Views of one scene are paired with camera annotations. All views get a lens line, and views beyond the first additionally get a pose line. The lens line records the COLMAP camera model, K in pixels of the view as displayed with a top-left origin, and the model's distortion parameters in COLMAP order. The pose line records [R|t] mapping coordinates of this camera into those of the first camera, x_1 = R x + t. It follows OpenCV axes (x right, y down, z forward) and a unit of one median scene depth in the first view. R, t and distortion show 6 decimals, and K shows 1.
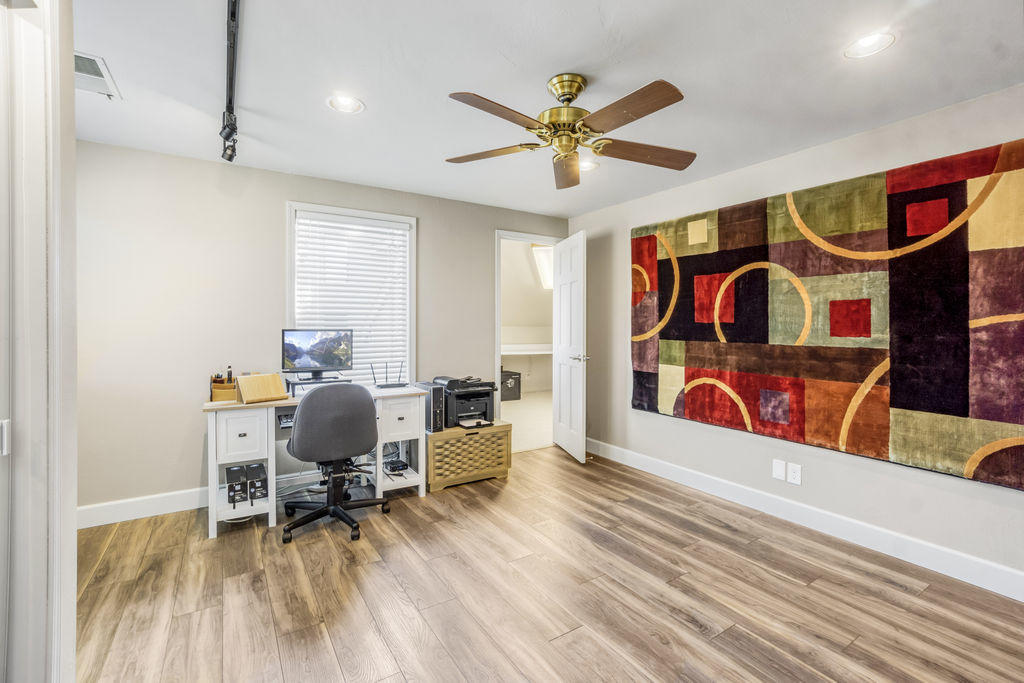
lens RADIAL K [[445.8, 0, 507.8], [0, 445.8, 336.7], [0, 0, 1]] dist [-0.017404, 0.000964]
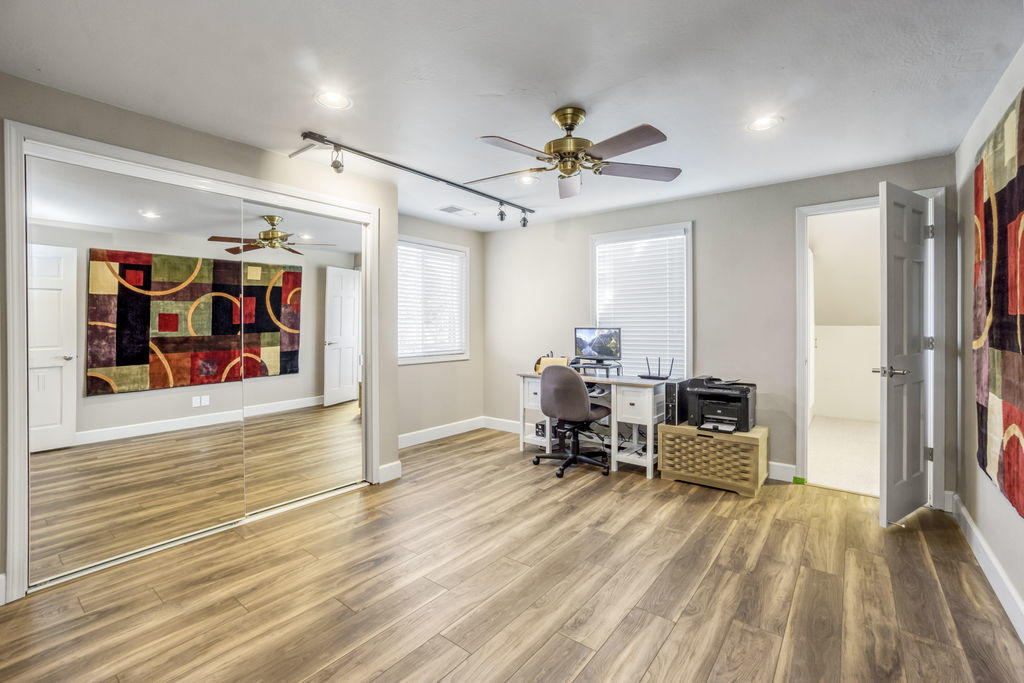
lens RADIAL K [[445.8, 0, 507.9], [0, 445.8, 331.1], [0, 0, 1]] dist [-0.017404, 0.000964]
pose [[0.336773, 0.005211, -0.941572, 0.740385], [-0.016798, 0.999859, -0.000474, -0.001527], [0.941436, 0.015976, 0.336813, 0.291803]]
